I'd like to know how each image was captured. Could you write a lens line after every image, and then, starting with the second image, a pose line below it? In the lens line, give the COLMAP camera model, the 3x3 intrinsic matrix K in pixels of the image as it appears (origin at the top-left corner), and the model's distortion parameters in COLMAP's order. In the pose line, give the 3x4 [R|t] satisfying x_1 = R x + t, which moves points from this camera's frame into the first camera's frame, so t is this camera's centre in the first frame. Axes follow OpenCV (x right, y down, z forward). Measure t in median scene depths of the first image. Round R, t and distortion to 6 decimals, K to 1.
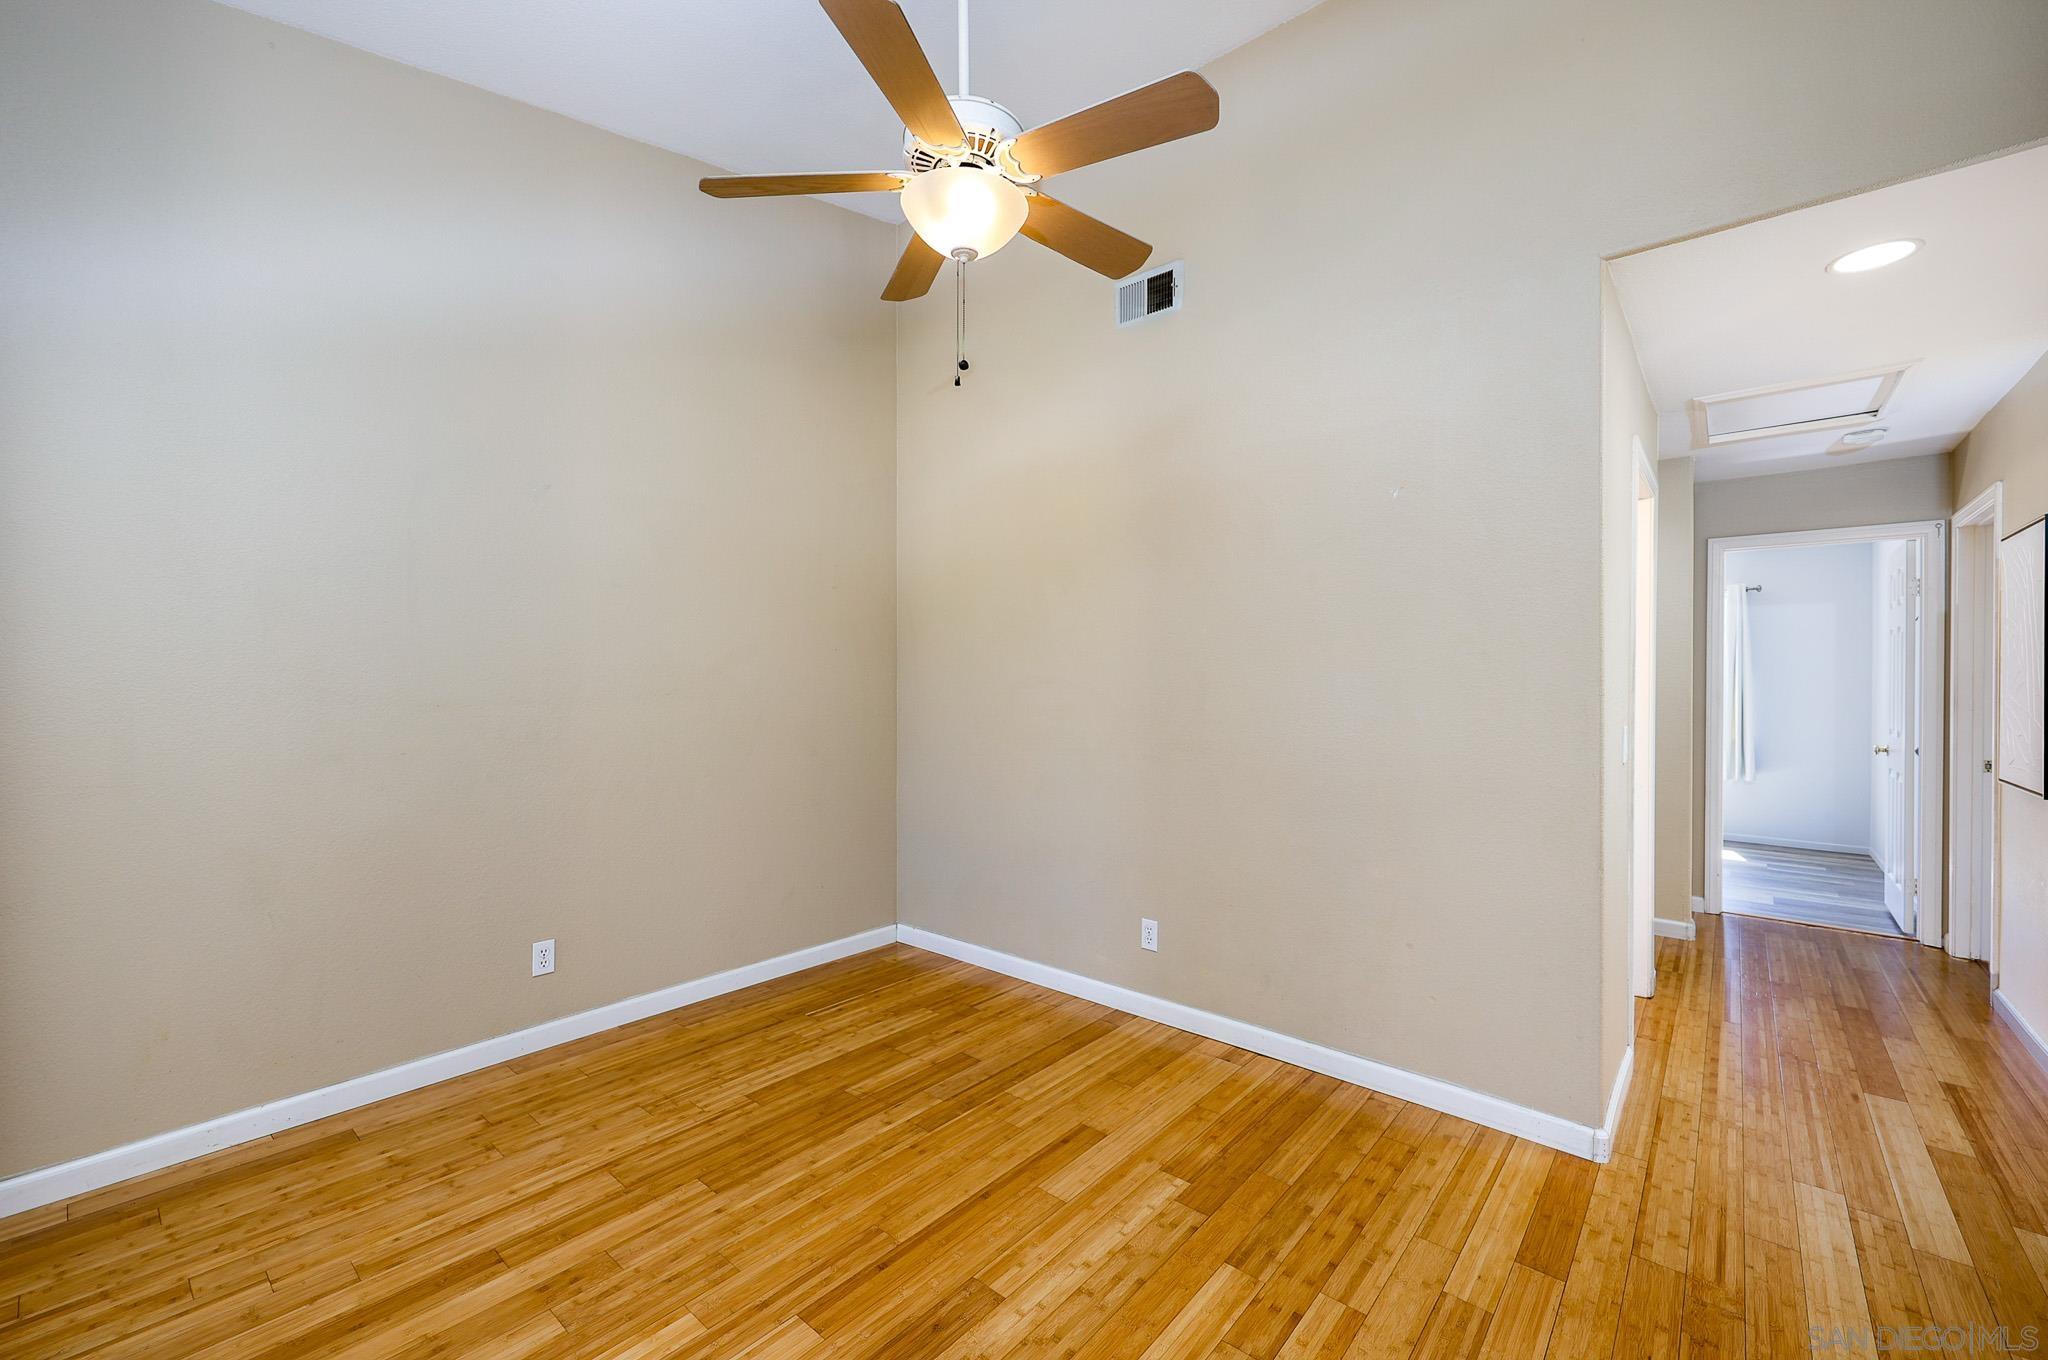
lens RADIAL K [[850.8, 0, 1016.4], [0, 850.8, 671.0], [0, 0, 1]] dist [-0.002502, -0.000333]
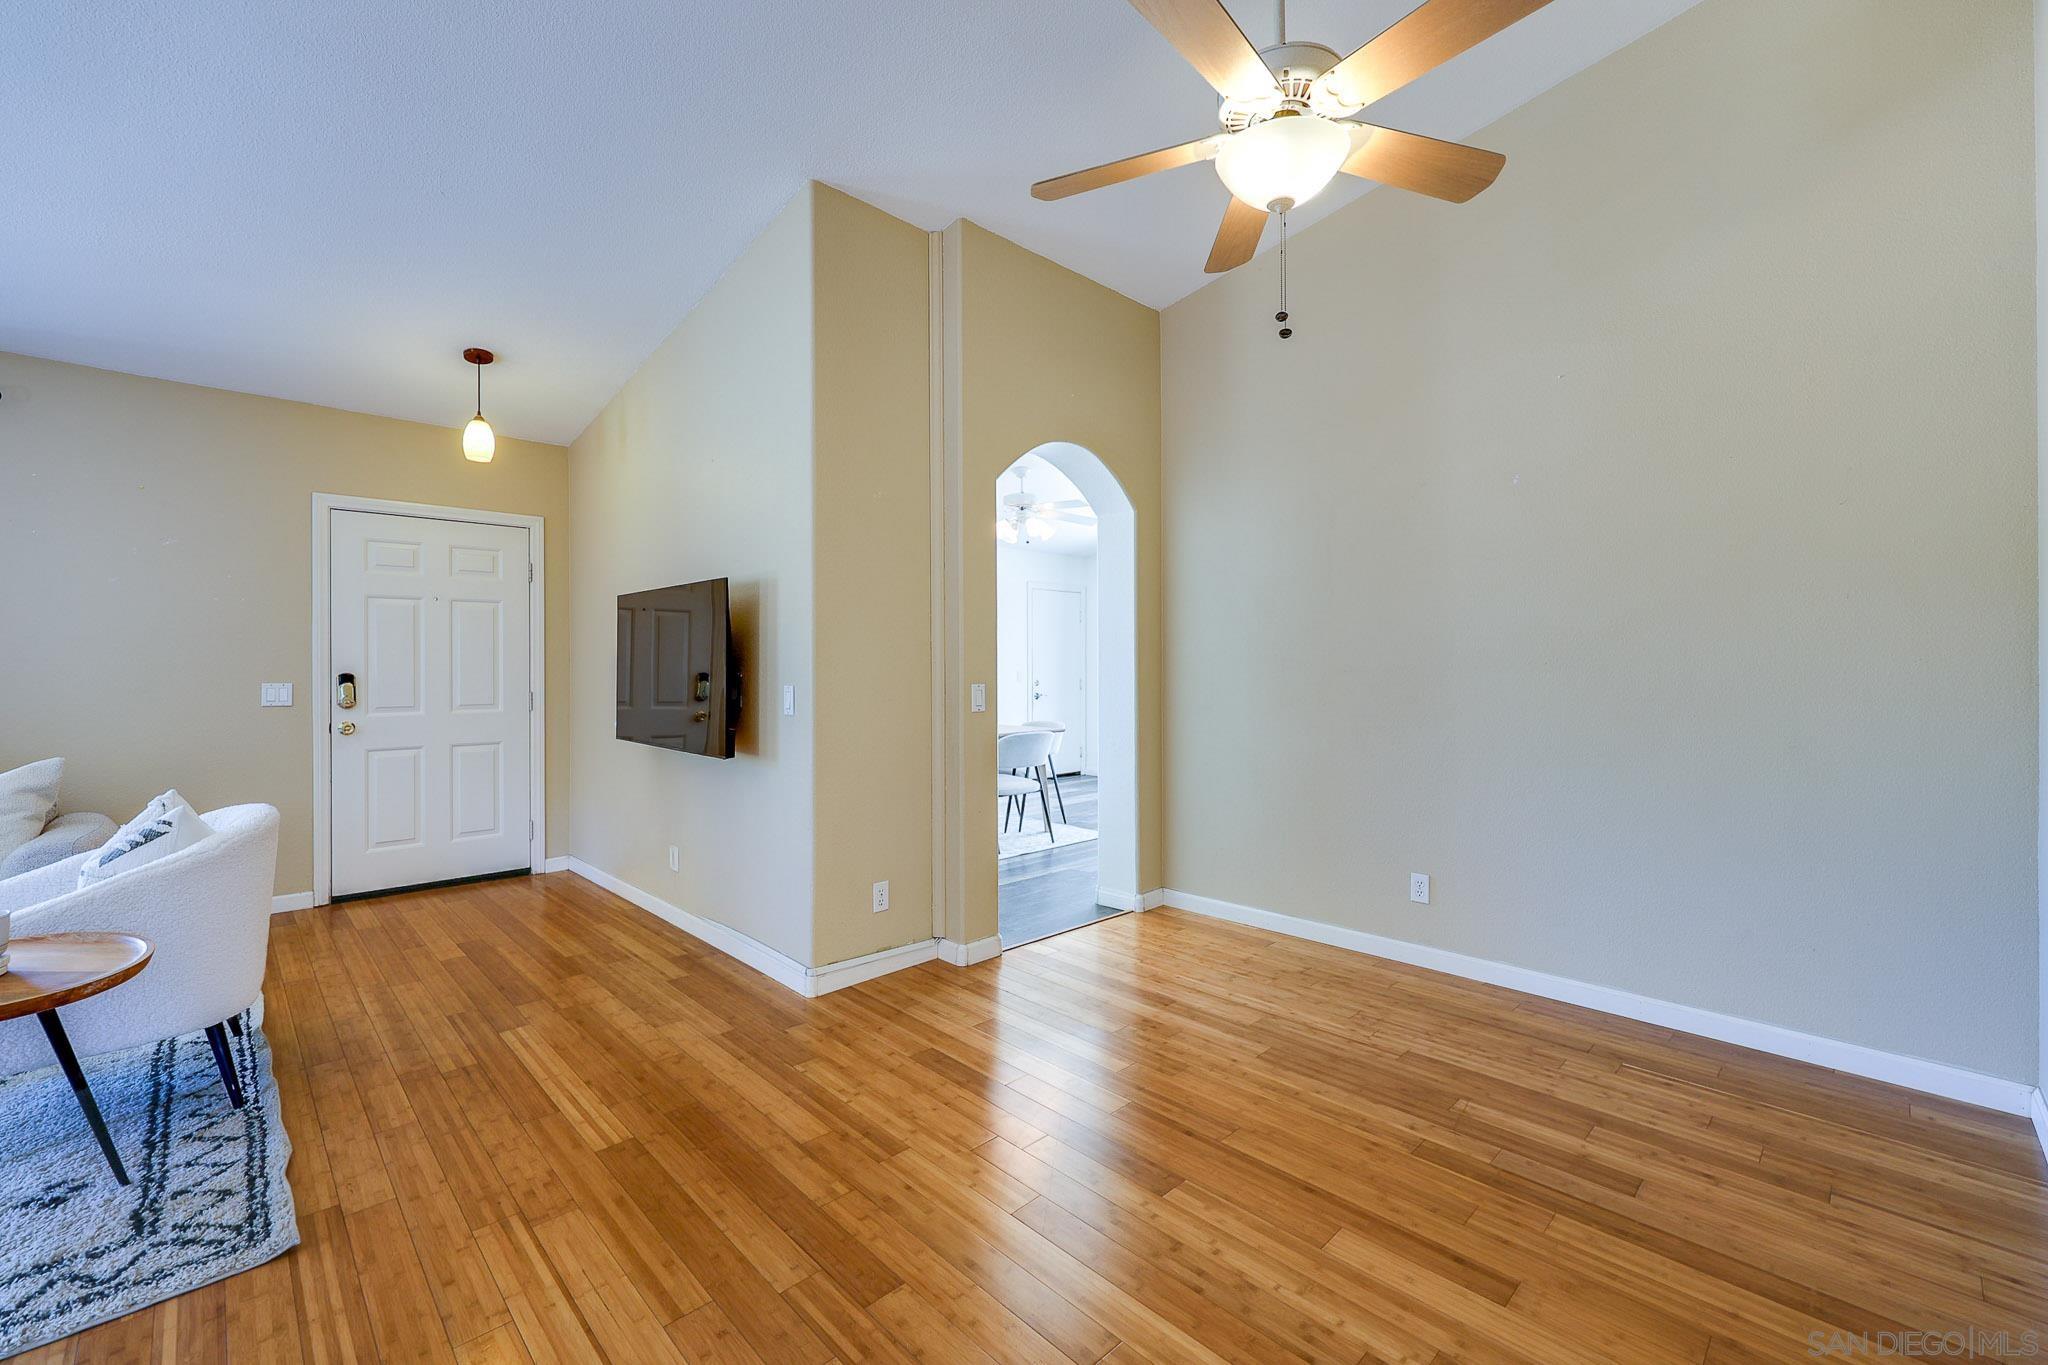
lens RADIAL K [[850.1, 0, 1023.2], [0, 850.1, 650.3], [0, 0, 1]] dist [-0.000745, 0.000166]
pose [[-0.097278, -0.024612, -0.994953, 0.845661], [0.007191, 0.999651, -0.025431, 0.036652], [0.995231, -0.009628, -0.097067, 0.698348]]
